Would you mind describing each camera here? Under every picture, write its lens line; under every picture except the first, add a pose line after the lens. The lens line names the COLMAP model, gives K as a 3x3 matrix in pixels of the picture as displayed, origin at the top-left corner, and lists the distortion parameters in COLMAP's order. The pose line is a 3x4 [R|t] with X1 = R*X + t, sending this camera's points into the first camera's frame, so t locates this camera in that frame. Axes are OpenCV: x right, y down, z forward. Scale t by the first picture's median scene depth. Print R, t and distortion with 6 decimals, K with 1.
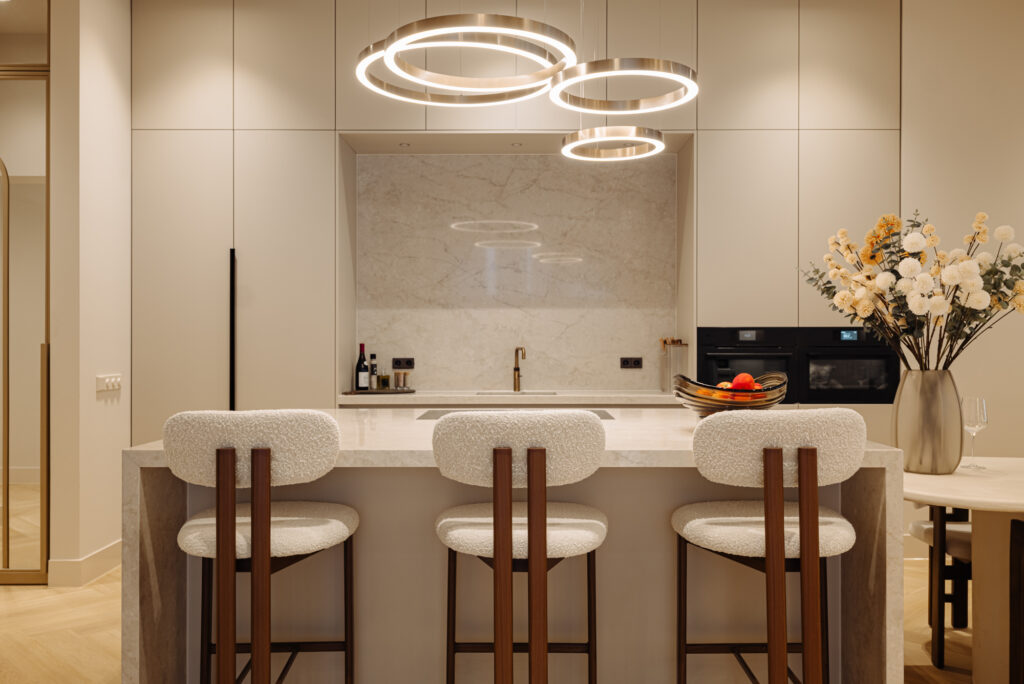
lens RADIAL K [[913.4, 0, 517.1], [0, 913.4, 336.9], [0, 0, 1]] dist [0.051919, 0.004321]
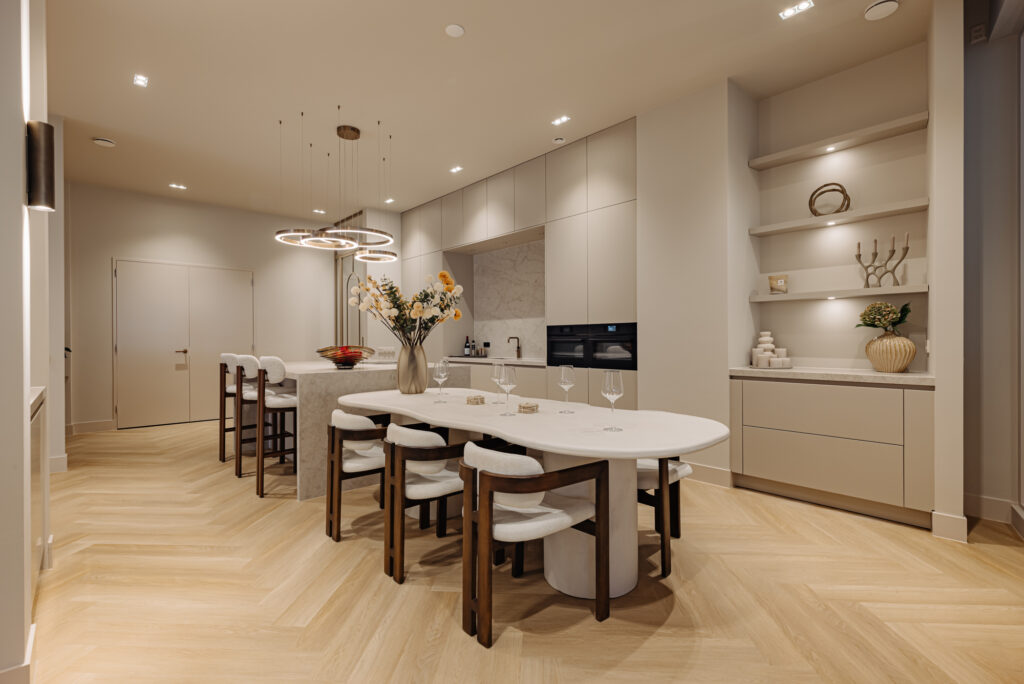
lens RADIAL K [[472.4, 0, 512.5], [0, 472.4, 338.3], [0, 0, 1]] dist [-0.005292, -0.001151]
pose [[0.681278, -0.005790, -0.732002, 0.782899], [0.008832, 0.999961, 0.000310, 0.013216], [0.731971, -0.006676, 0.681303, 0.247588]]
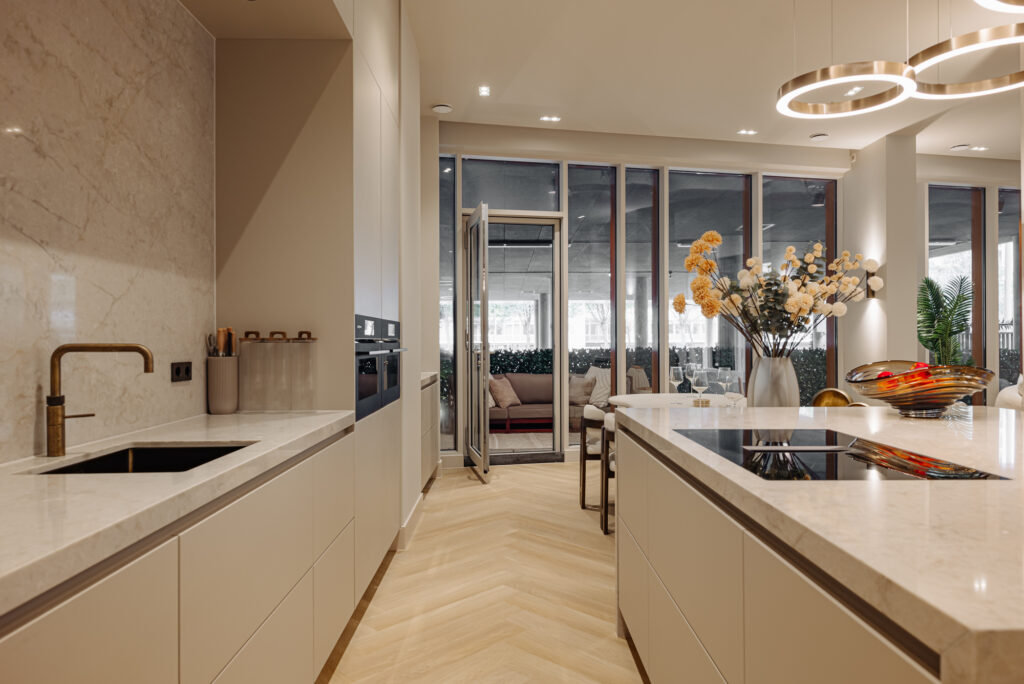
lens RADIAL K [[671.0, 0, 520.3], [0, 671.0, 340.6], [0, 0, 1]] dist [-0.001356, 0.001307]
pose [[-0.039076, 0.000735, 0.999236, -0.297563], [-0.003577, 0.999993, -0.000875, 0.008845], [-0.999230, -0.003608, -0.039073, 0.804655]]
